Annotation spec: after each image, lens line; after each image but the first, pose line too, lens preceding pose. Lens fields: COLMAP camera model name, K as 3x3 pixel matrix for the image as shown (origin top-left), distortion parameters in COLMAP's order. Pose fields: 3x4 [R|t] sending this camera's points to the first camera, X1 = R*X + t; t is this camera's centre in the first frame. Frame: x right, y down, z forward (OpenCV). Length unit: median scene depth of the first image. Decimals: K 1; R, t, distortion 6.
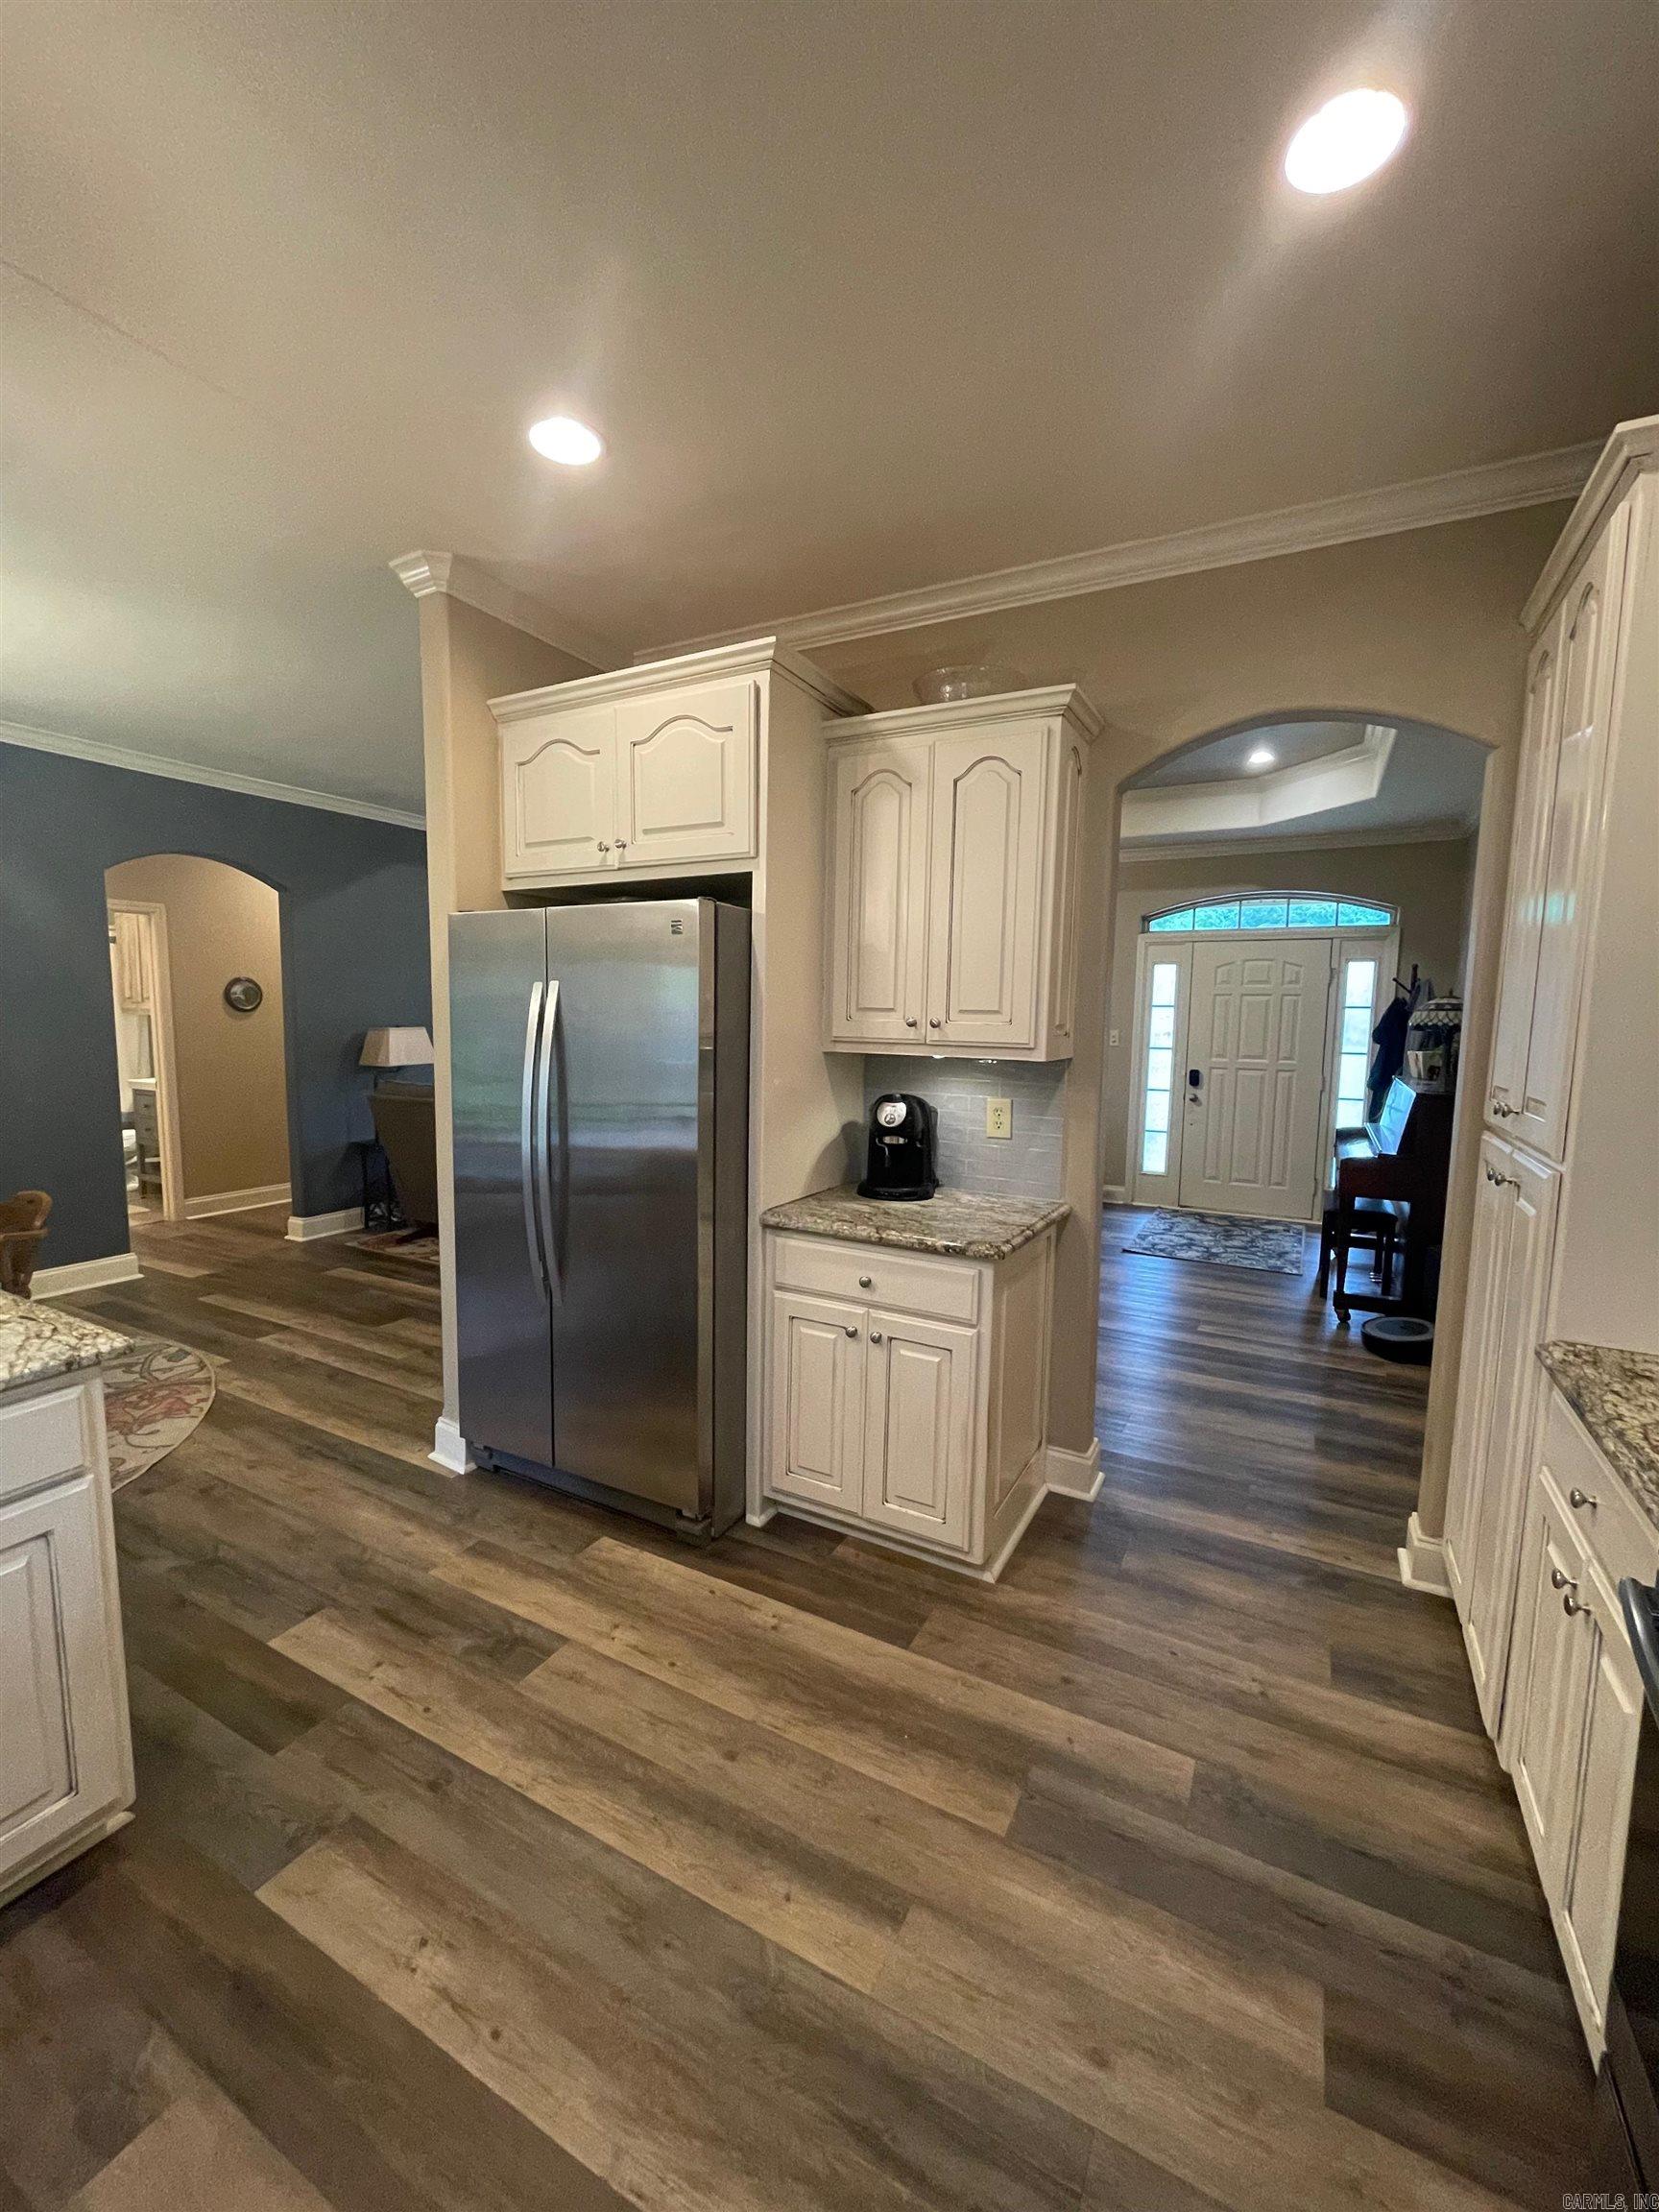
lens RADIAL K [[899.6, 0, 823.8], [0, 899.6, 1108.0], [0, 0, 1]] dist [-0.001016, -0.000110]
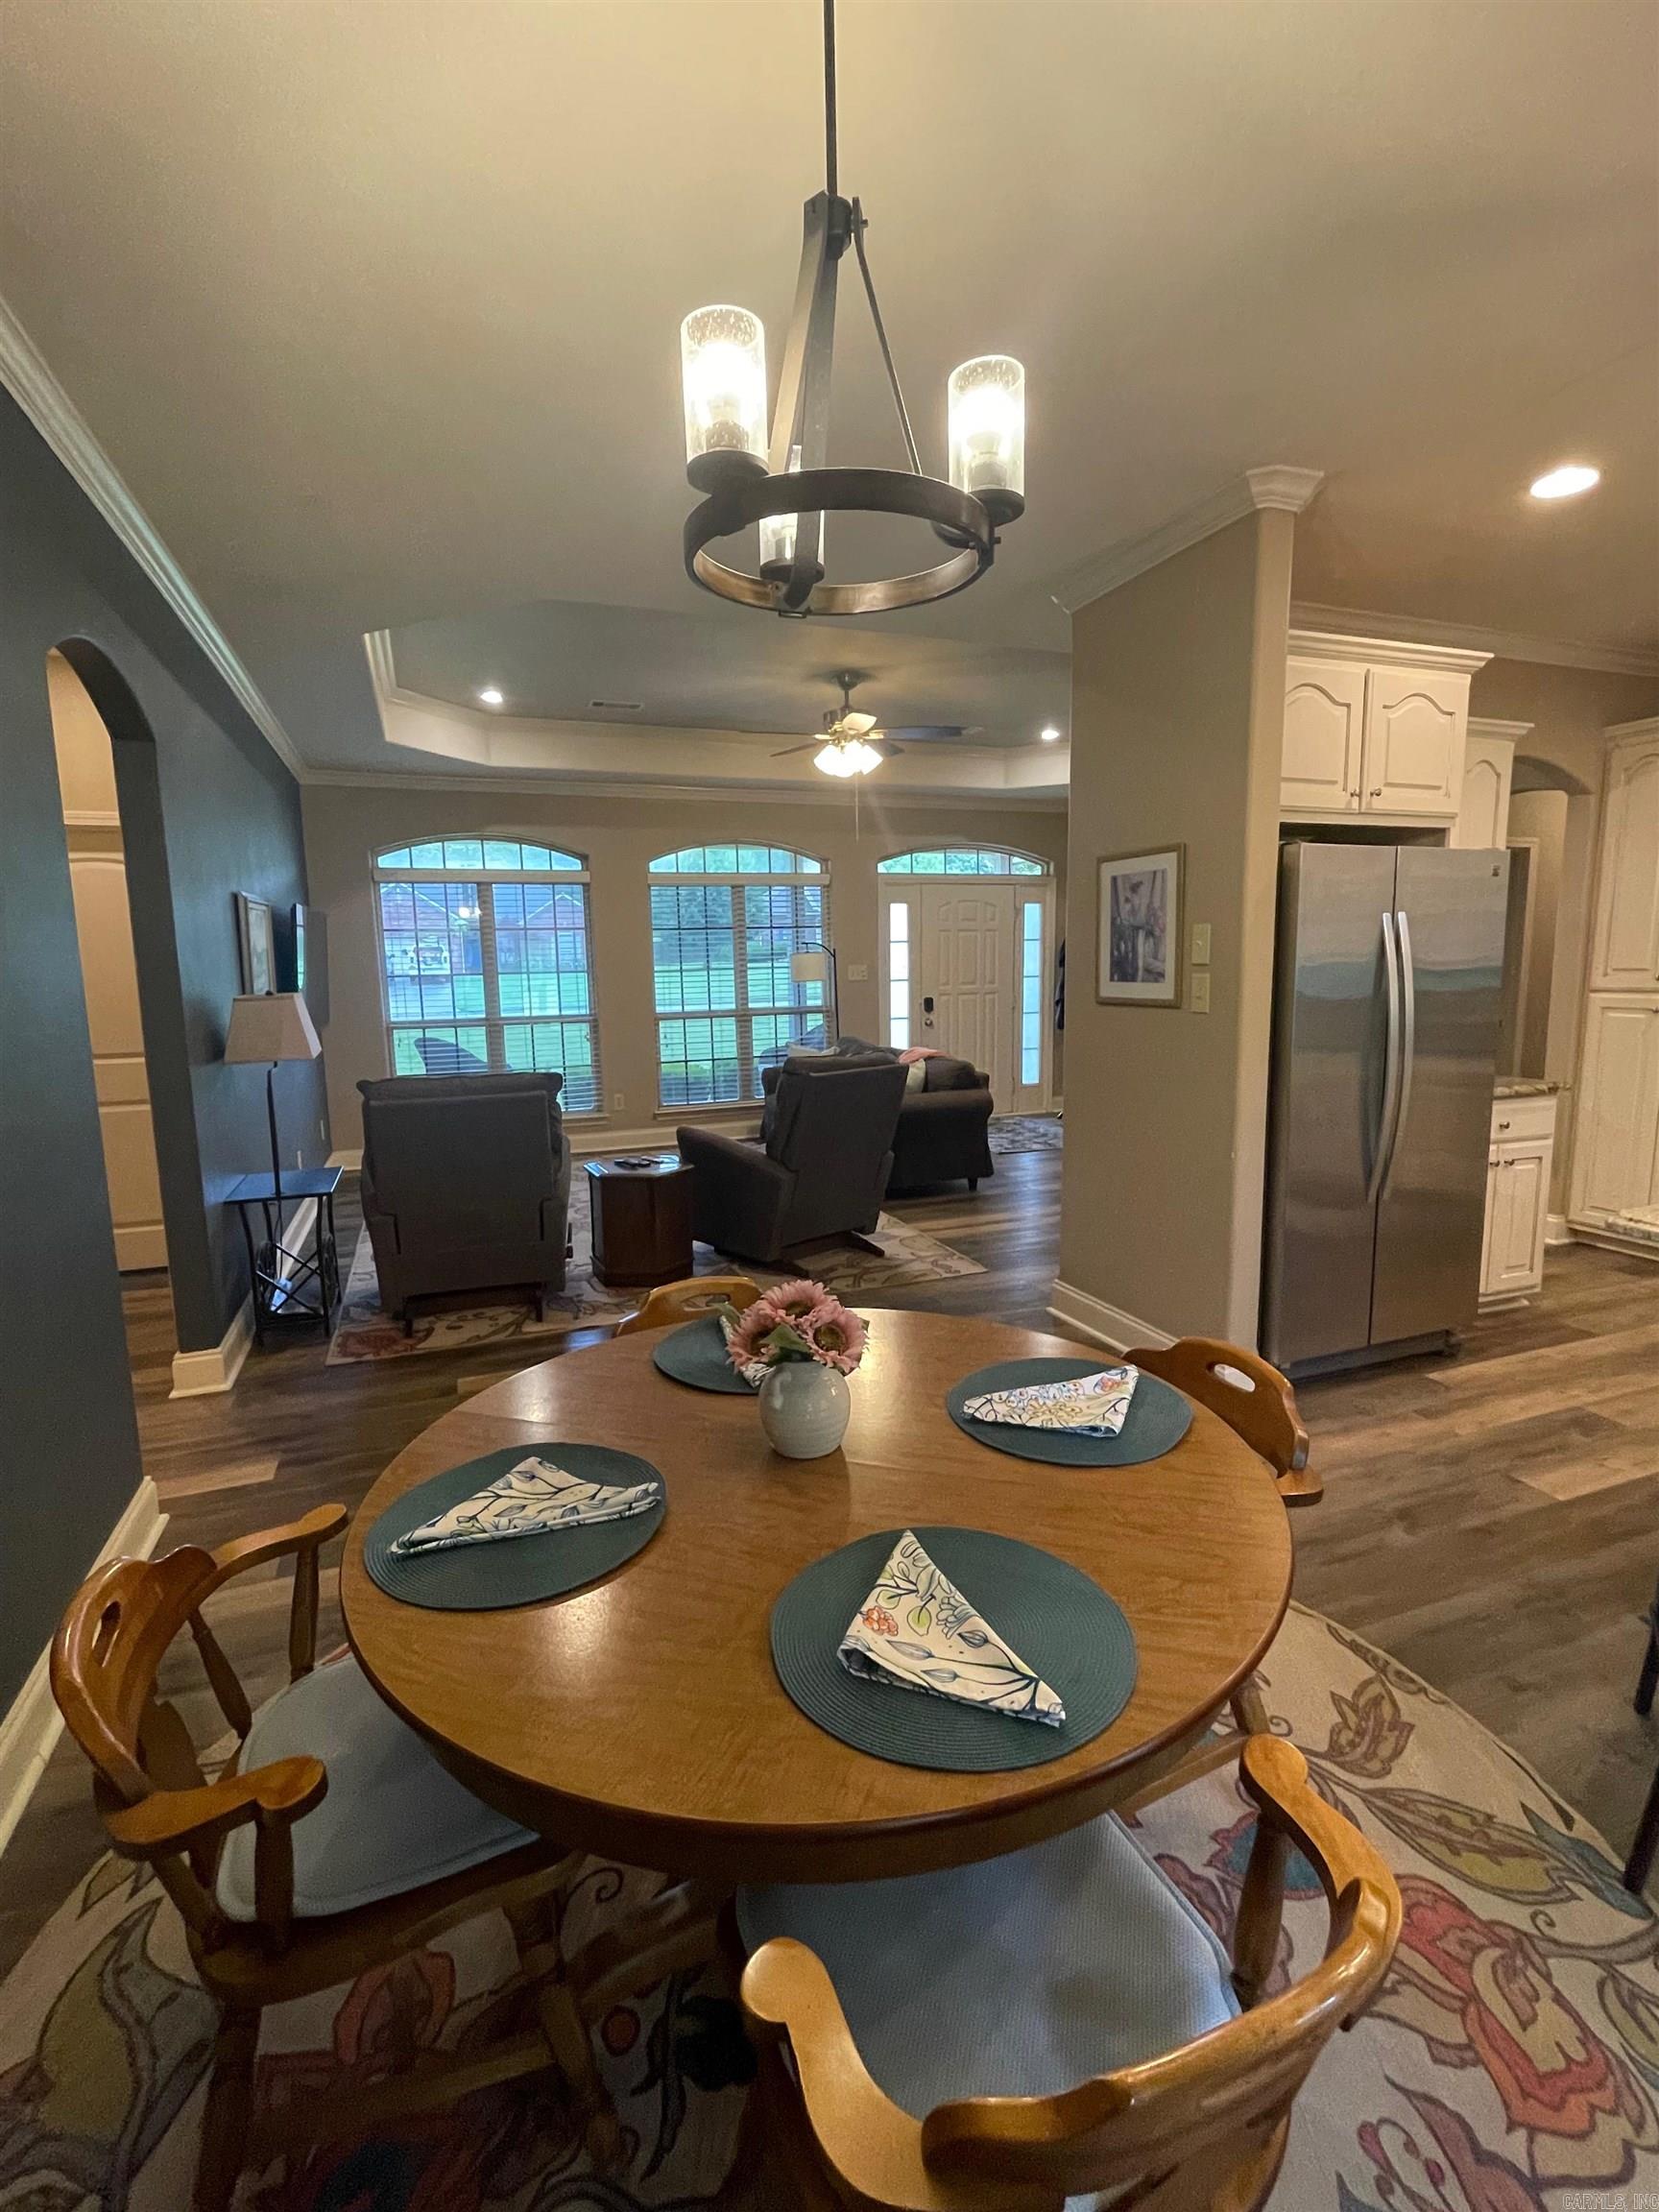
lens RADIAL K [[1012.7, 0, 824.9], [0, 1012.7, 1099.4], [0, 0, 1]] dist [-0.005350, -0.000330]
pose [[0.654231, -0.129985, 0.745040, -1.315319], [0.105990, 0.991156, 0.079853, -0.063728], [-0.748831, 0.026725, 0.662222, 0.527094]]
